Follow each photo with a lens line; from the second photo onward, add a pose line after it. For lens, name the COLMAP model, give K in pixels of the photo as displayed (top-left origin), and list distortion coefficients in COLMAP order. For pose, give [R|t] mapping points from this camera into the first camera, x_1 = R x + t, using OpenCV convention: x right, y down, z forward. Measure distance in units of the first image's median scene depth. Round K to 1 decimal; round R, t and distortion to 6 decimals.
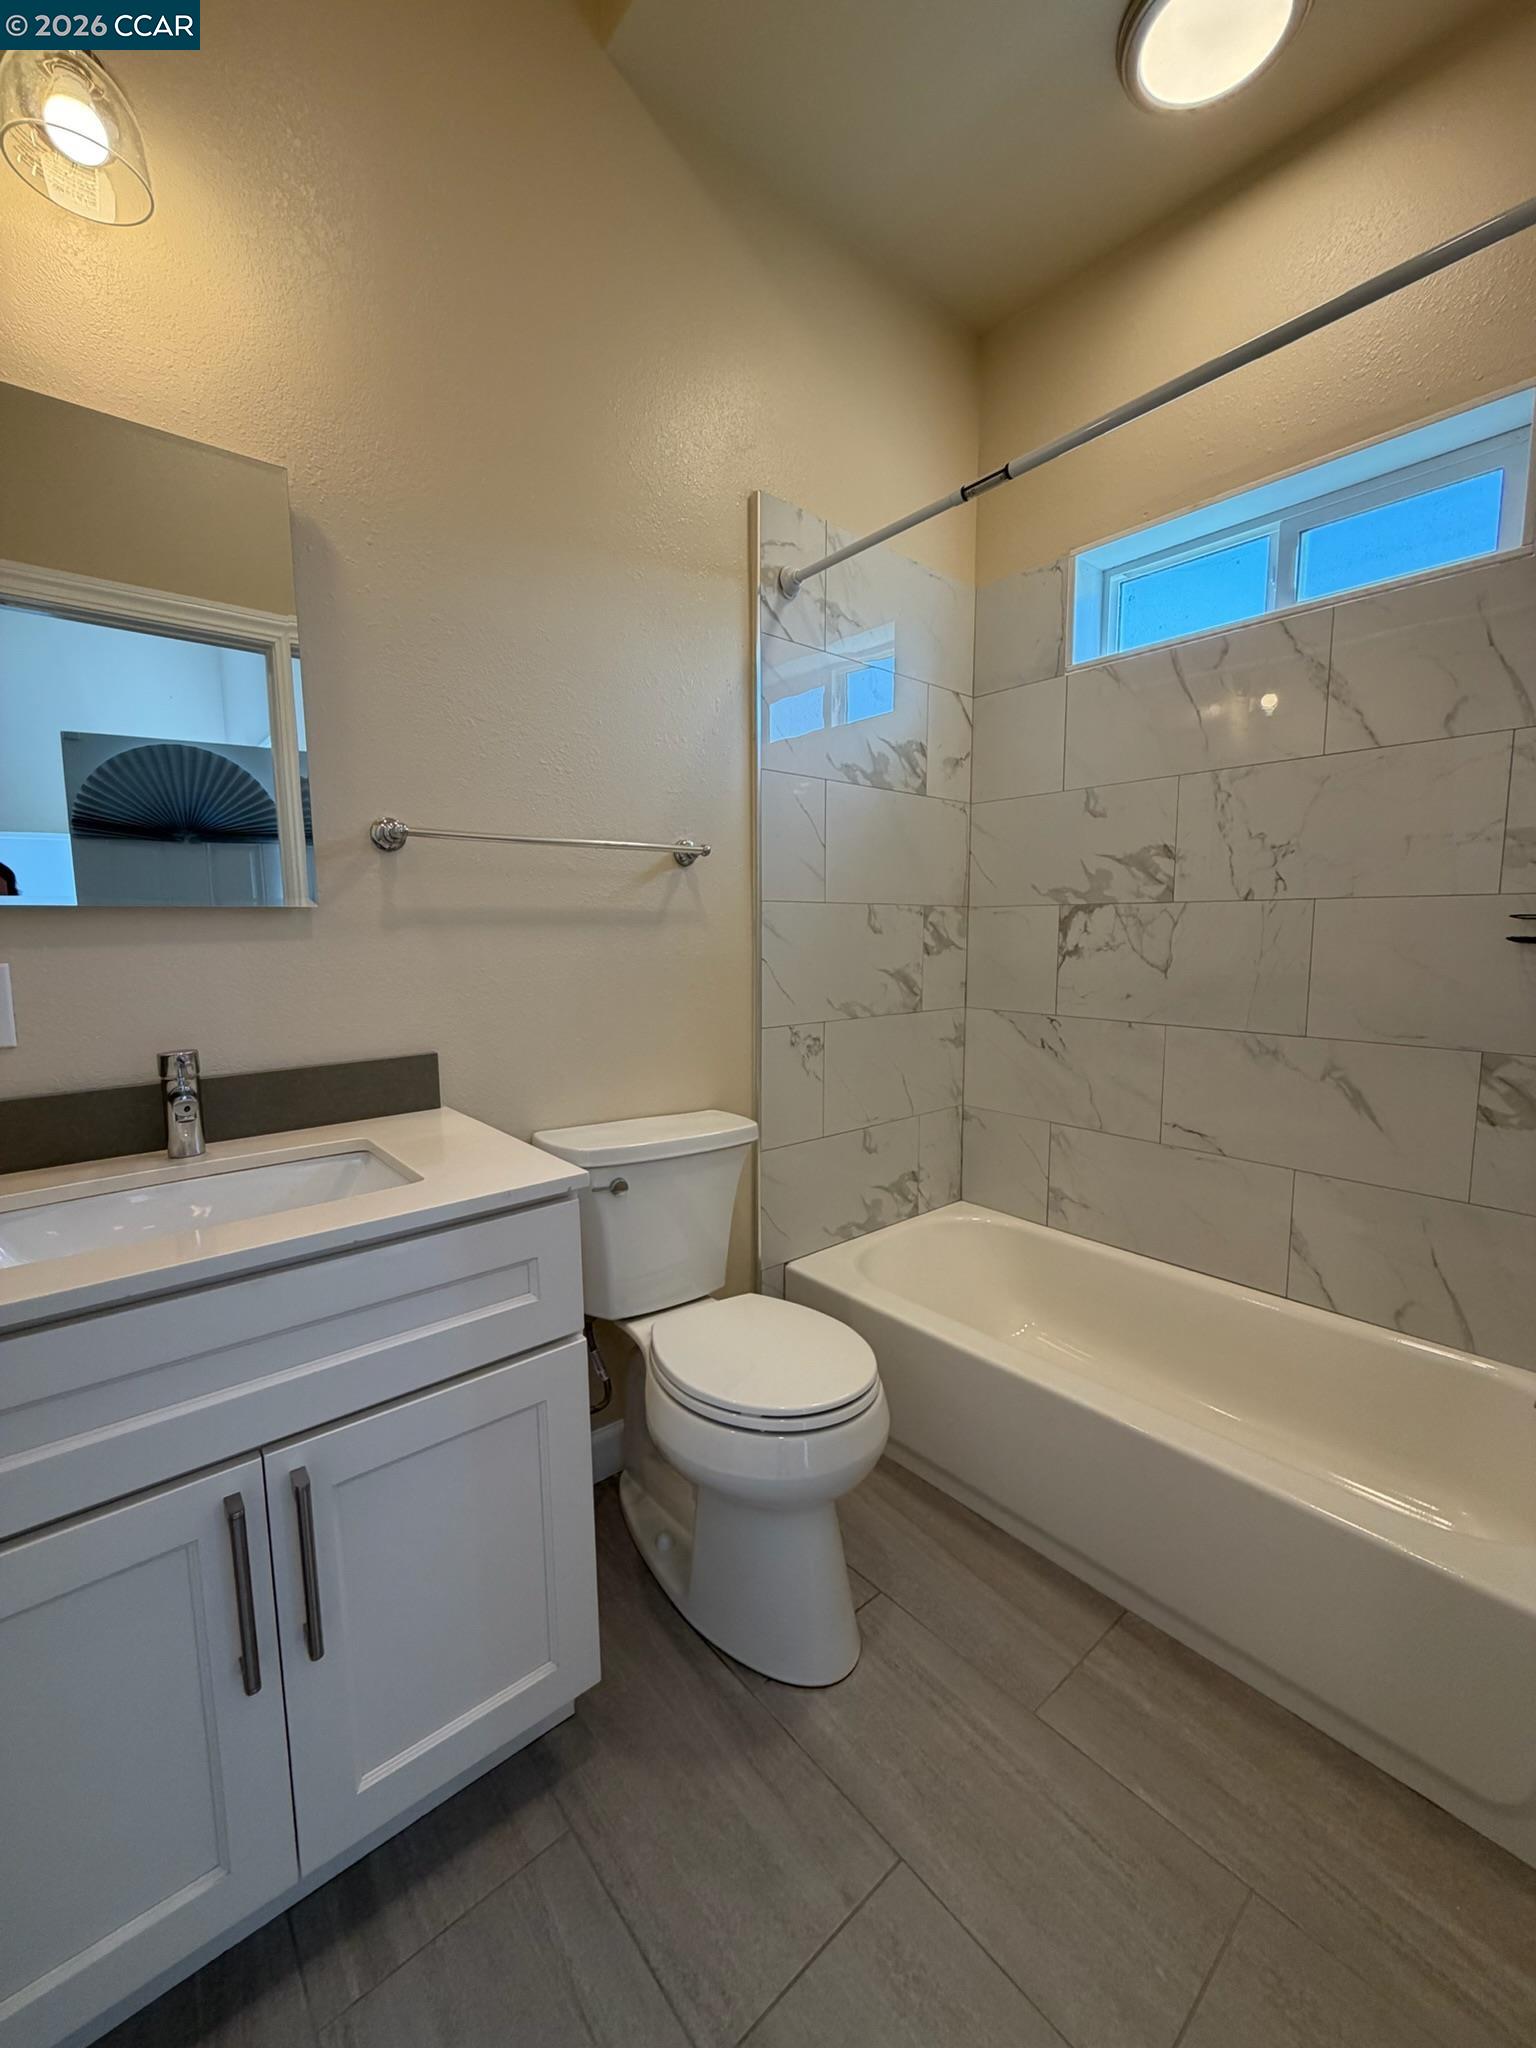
lens RADIAL K [[823.1, 0, 768.0], [0, 823.1, 1024.0], [0, 0, 1]] dist [-0.000307, -0.000083]
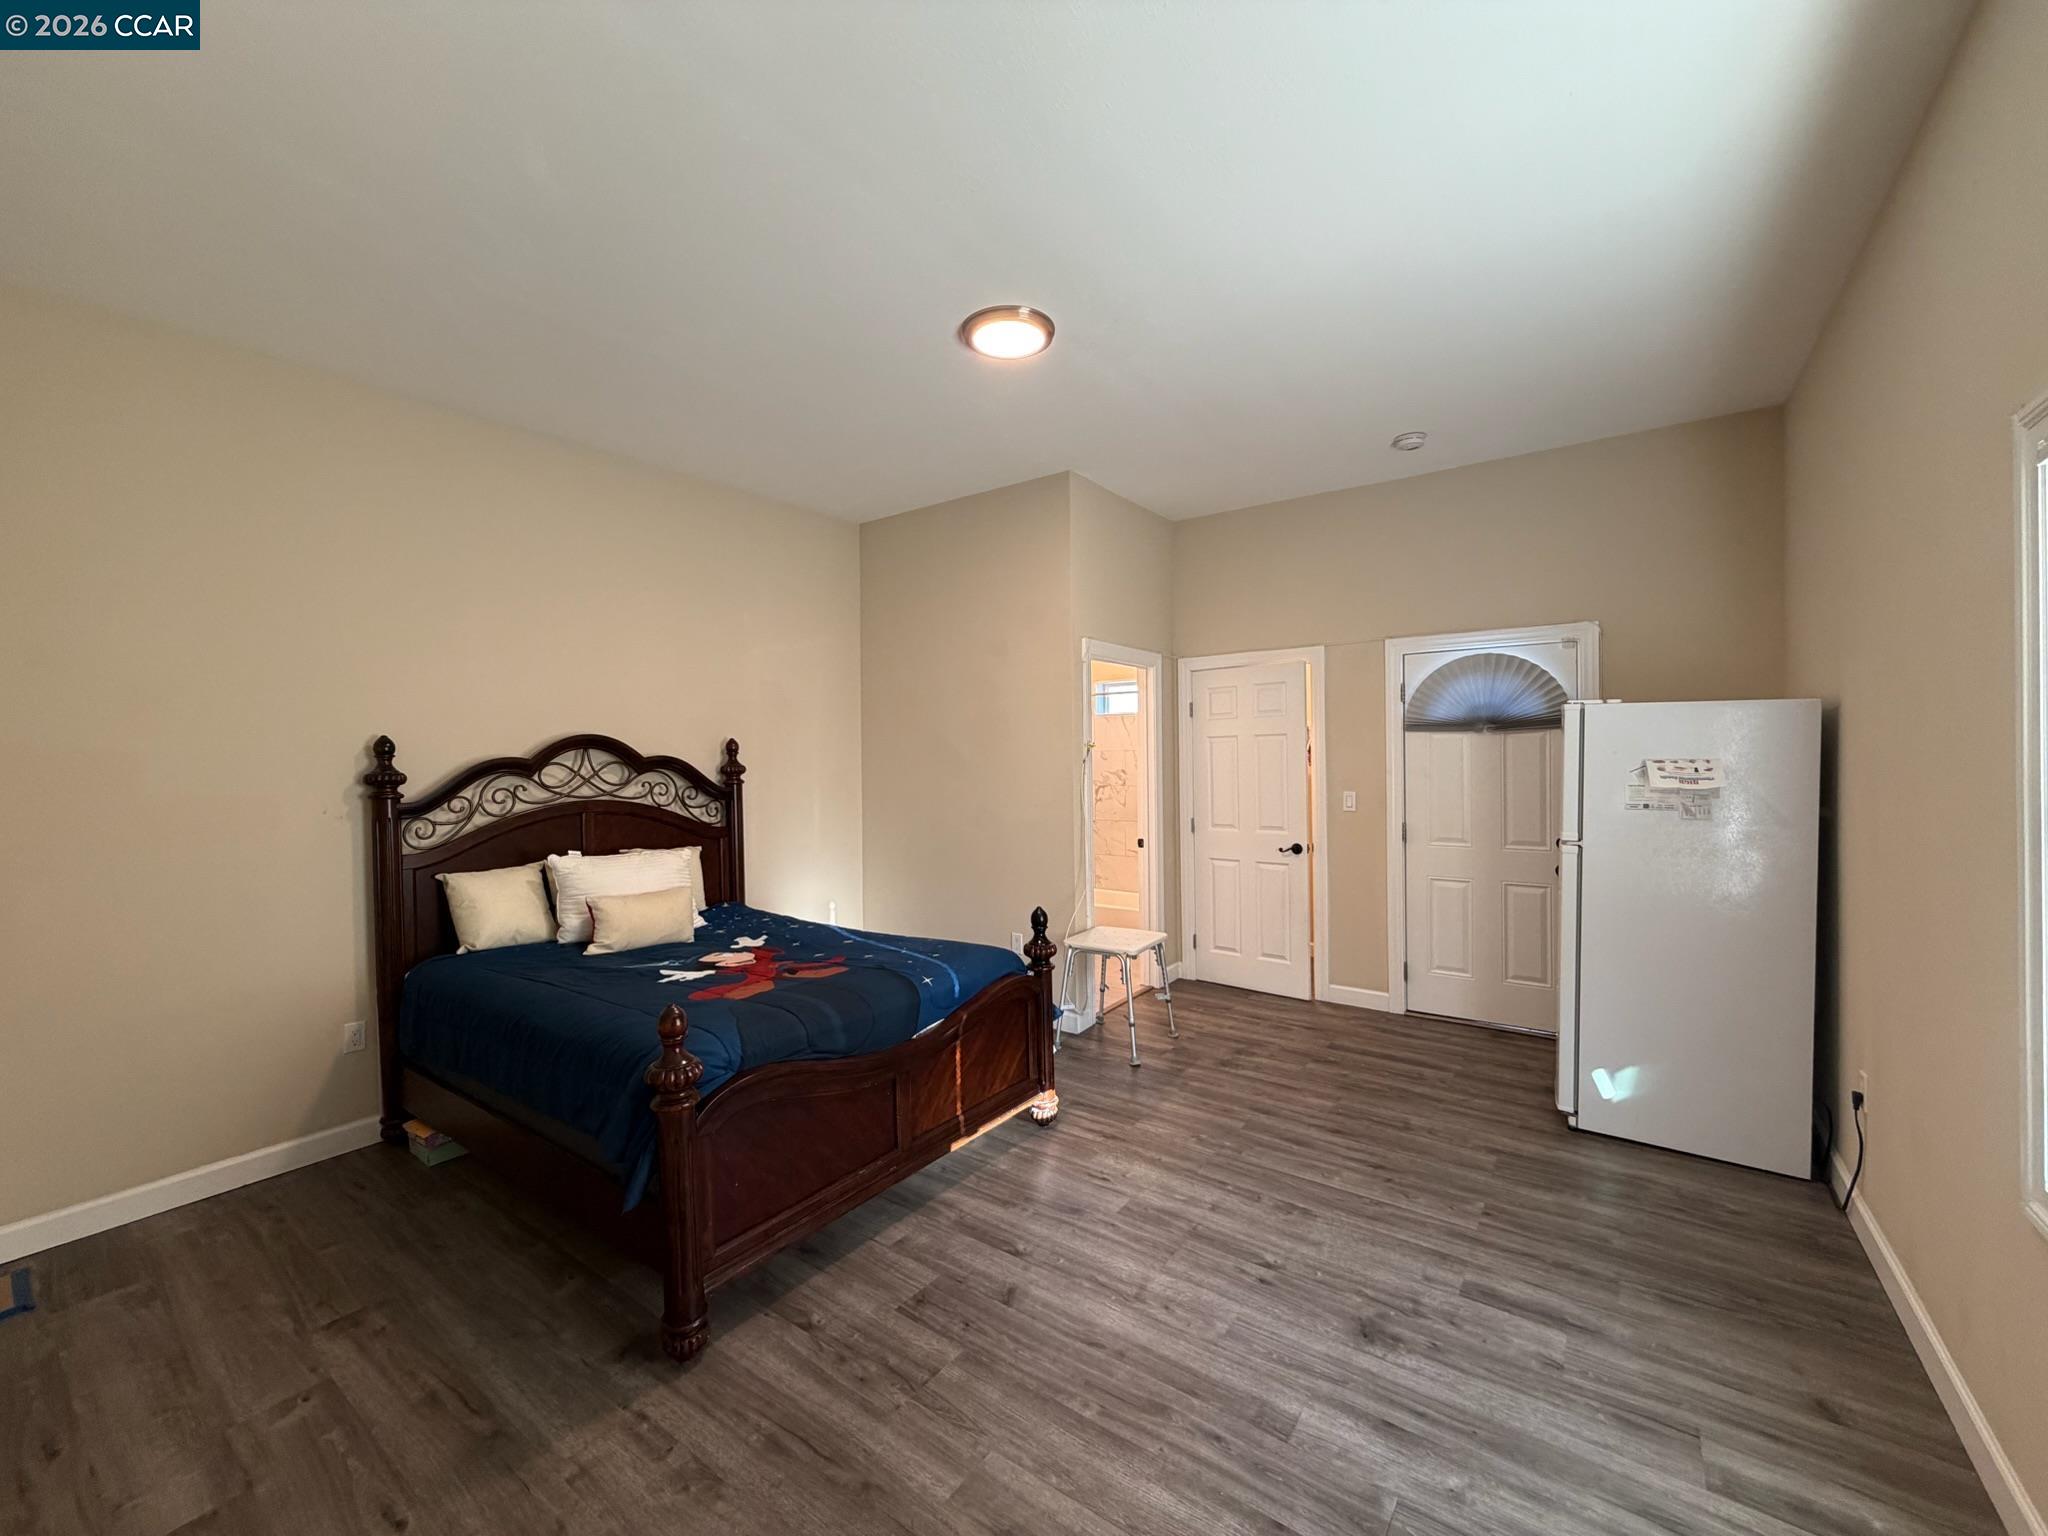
lens RADIAL K [[816.7, 0, 1031.2], [0, 816.7, 762.3], [0, 0, 1]] dist [0.011451, 0.000024]
pose [[0.969454, -0.004500, 0.245231, -0.907552], [0.033479, 0.992901, -0.114133, 0.166245], [-0.242976, 0.118857, 0.962723, -2.733064]]
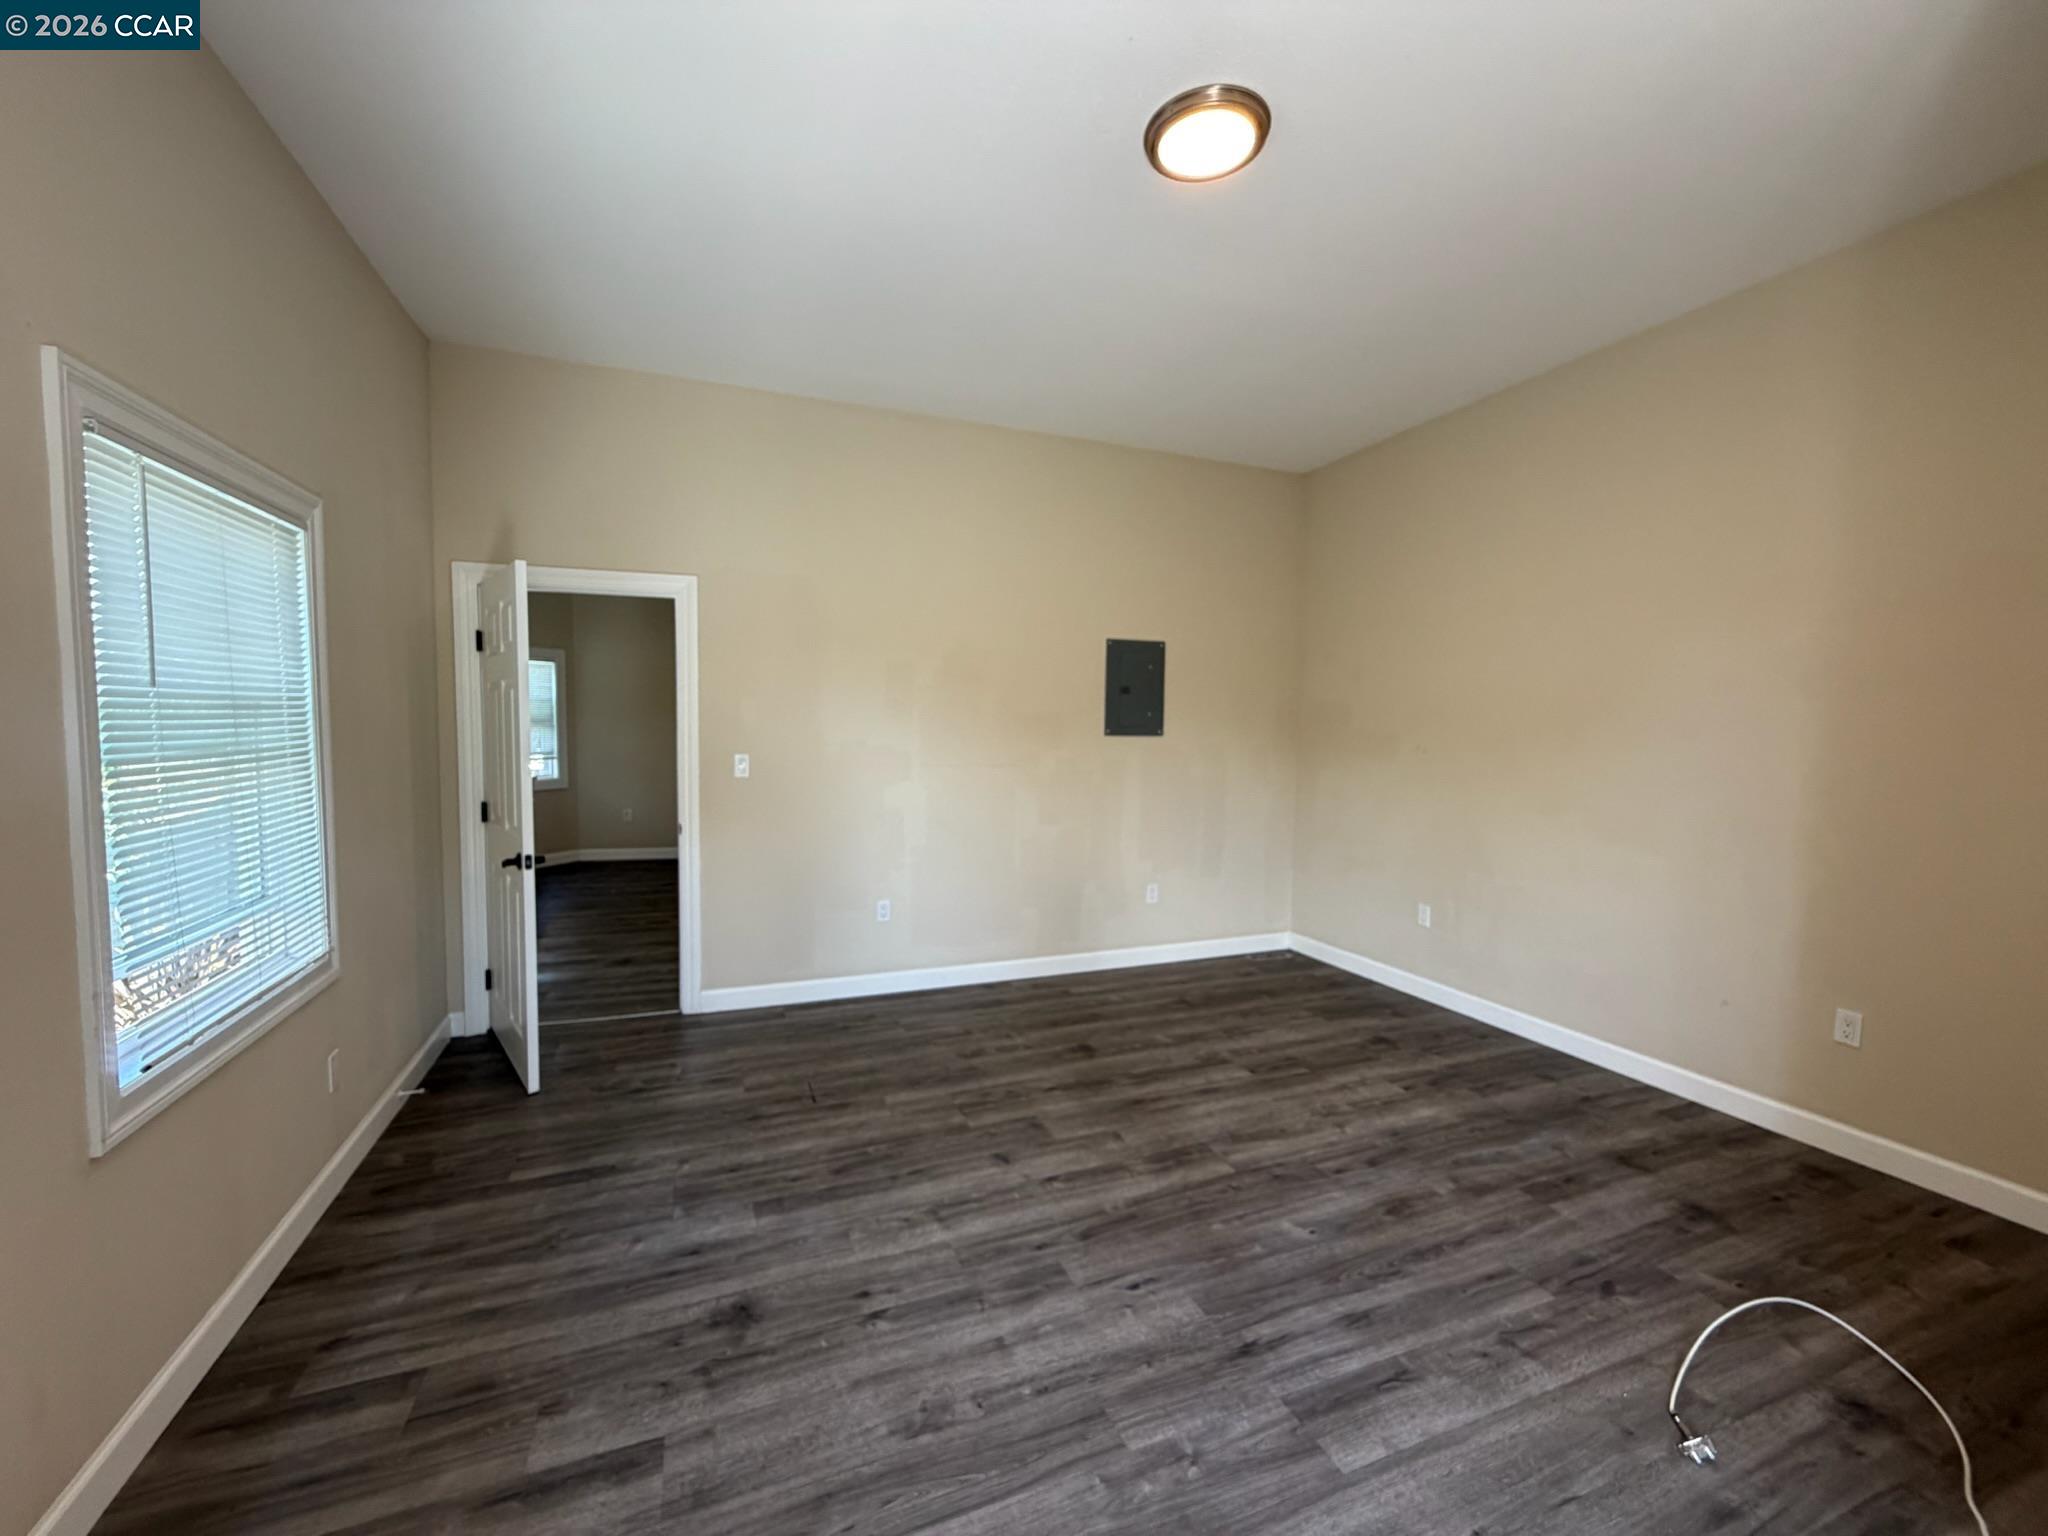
lens RADIAL K [[823.1, 0, 1019.0], [0, 823.1, 764.4], [0, 0, 1]] dist [-0.000307, -0.000083]
pose [[-0.320269, 0.057834, -0.945560, 0.845911], [-0.116839, 0.988102, 0.100011, -0.049019], [0.940094, 0.142509, -0.309701, -0.914493]]
